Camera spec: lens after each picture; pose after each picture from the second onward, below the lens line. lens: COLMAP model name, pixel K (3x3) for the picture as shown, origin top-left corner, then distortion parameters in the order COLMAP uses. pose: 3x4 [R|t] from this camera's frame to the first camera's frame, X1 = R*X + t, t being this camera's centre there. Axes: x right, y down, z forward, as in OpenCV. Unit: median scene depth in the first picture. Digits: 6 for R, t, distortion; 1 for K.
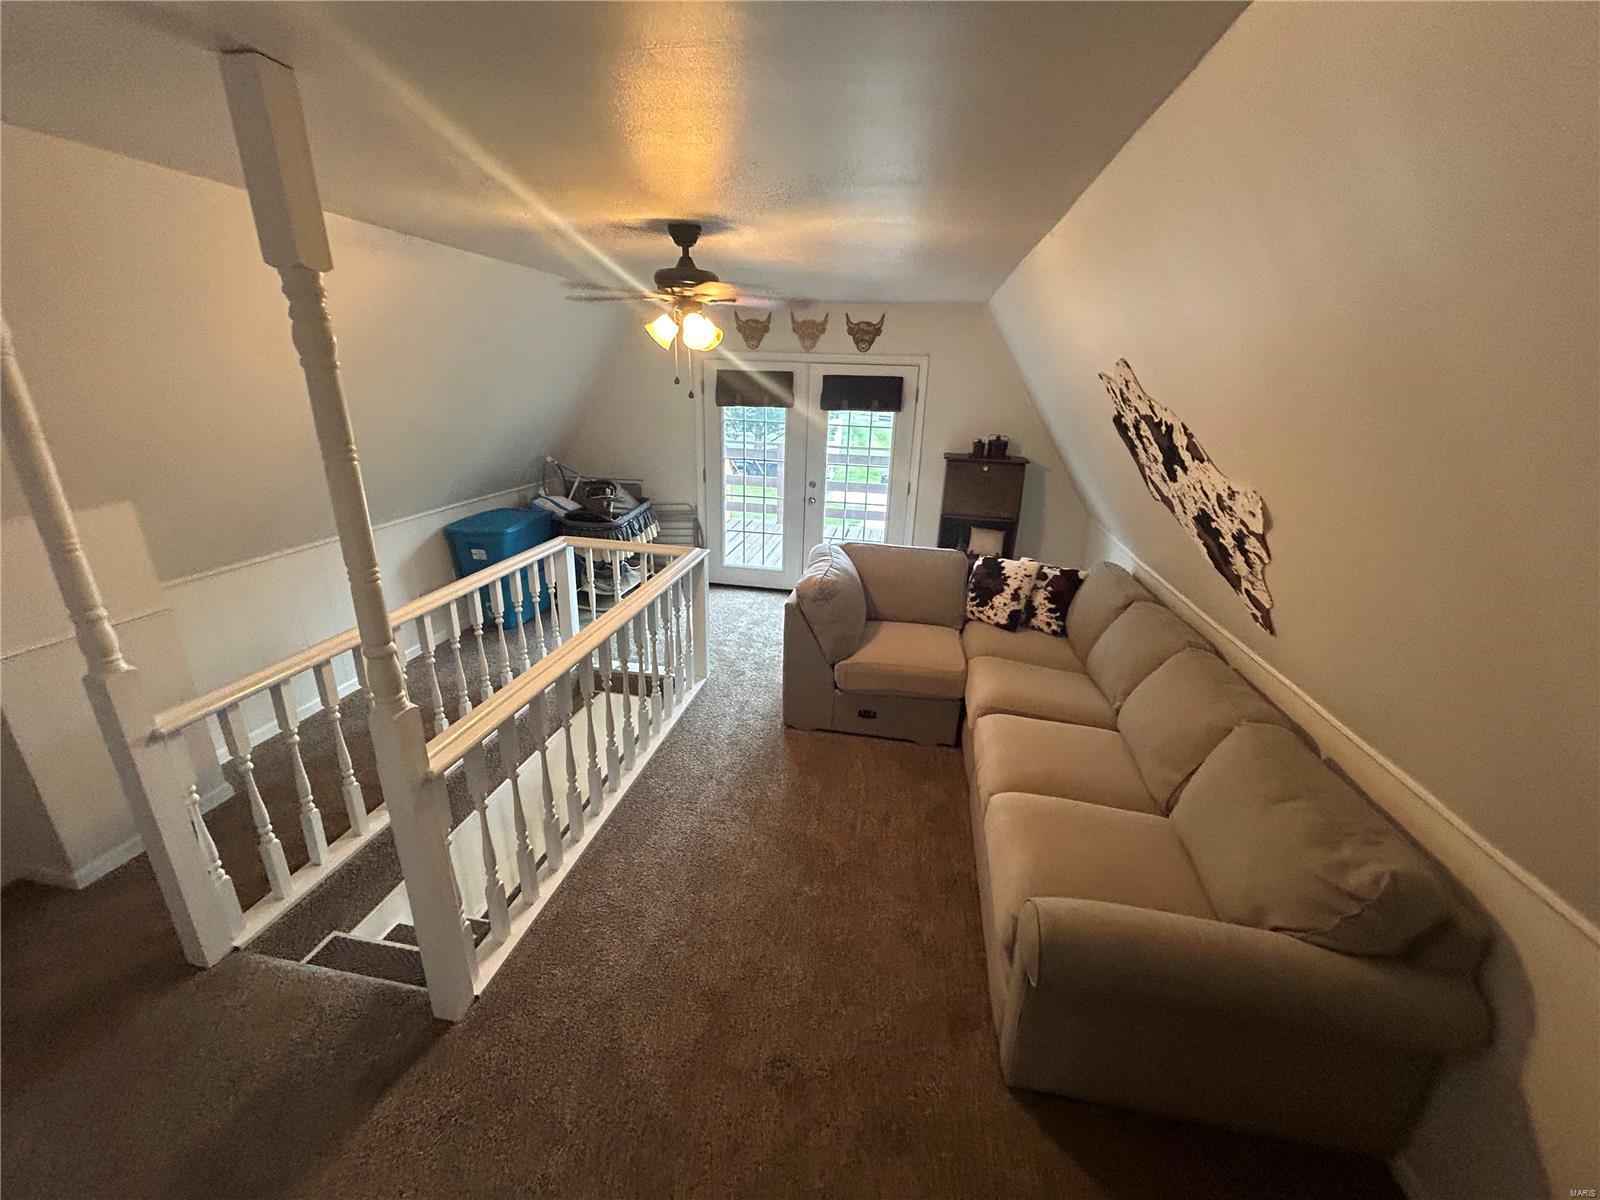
lens RADIAL K [[644.6, 0, 802.3], [0, 644.6, 597.8], [0, 0, 1]] dist [-0.000802, 0.000311]
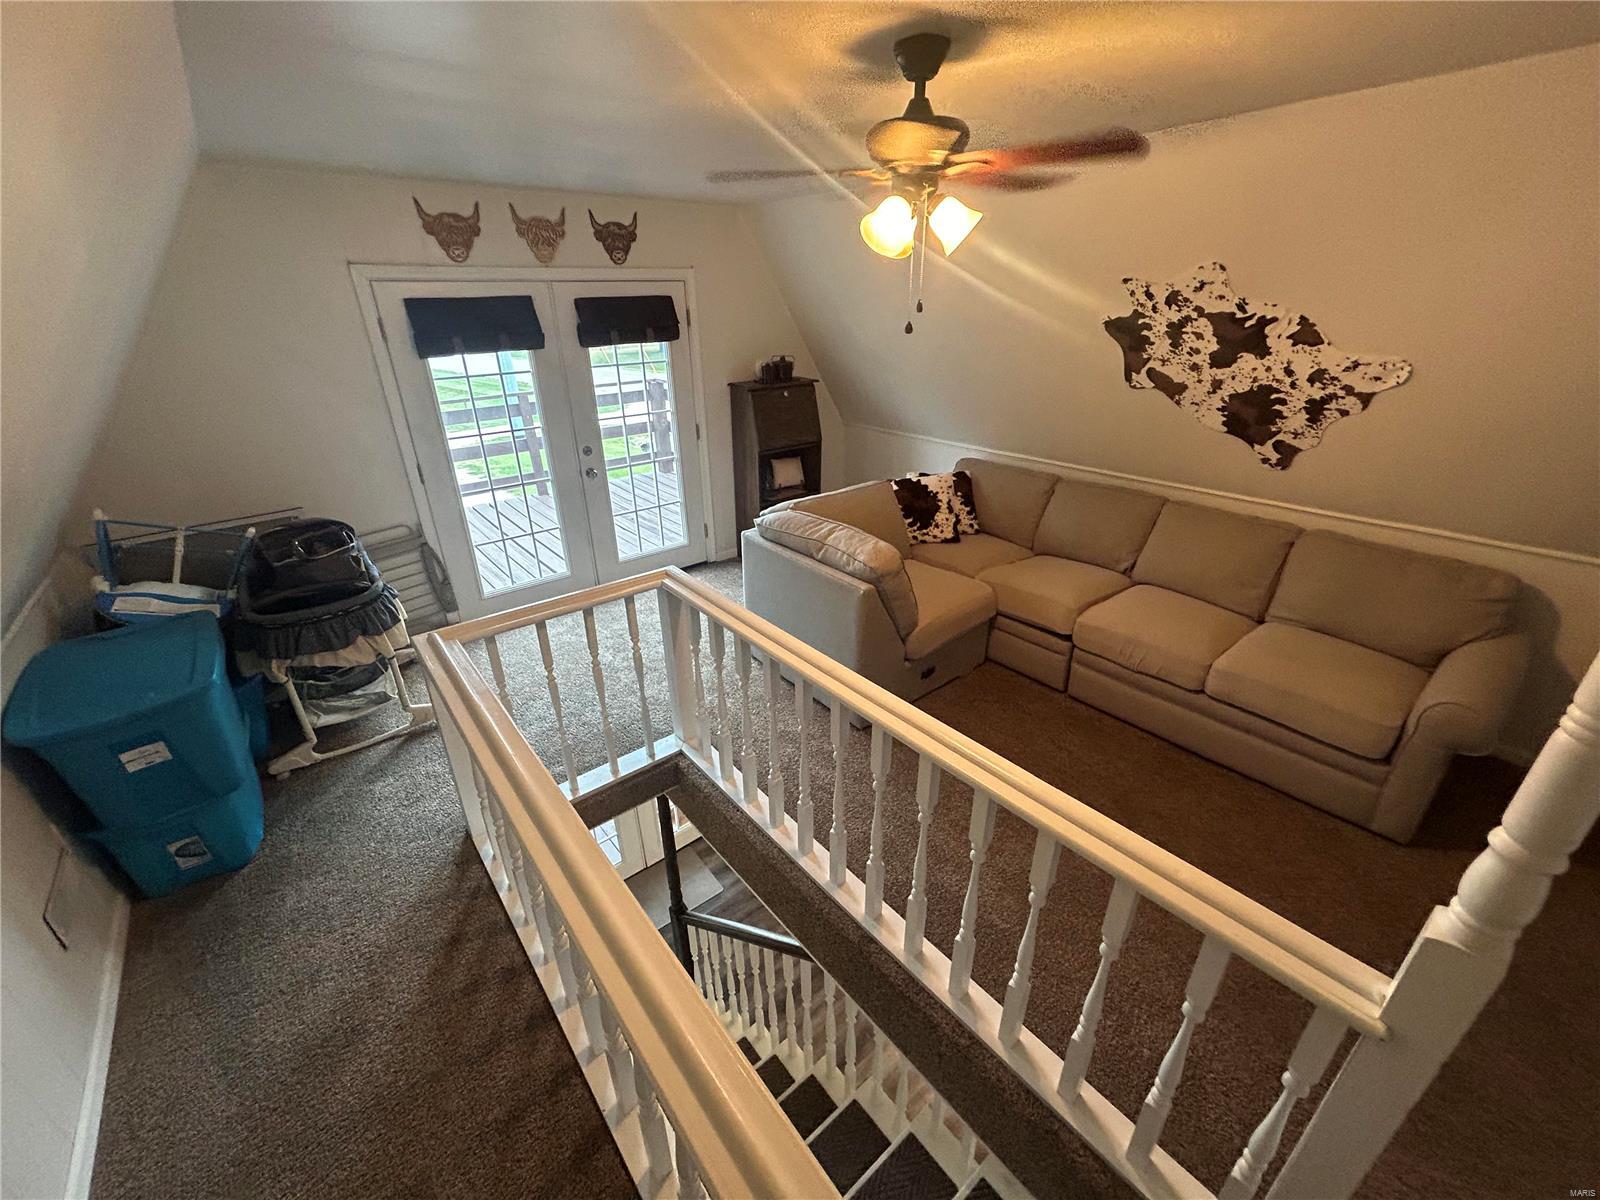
lens RADIAL K [[644.6, 0, 802.3], [0, 644.6, 597.8], [0, 0, 1]] dist [-0.000802, 0.000311]
pose [[0.642560, -0.360385, 0.676195, -0.426103], [0.281737, 0.931792, 0.228886, -0.128680], [-0.712560, 0.043436, 0.700266, 0.332451]]
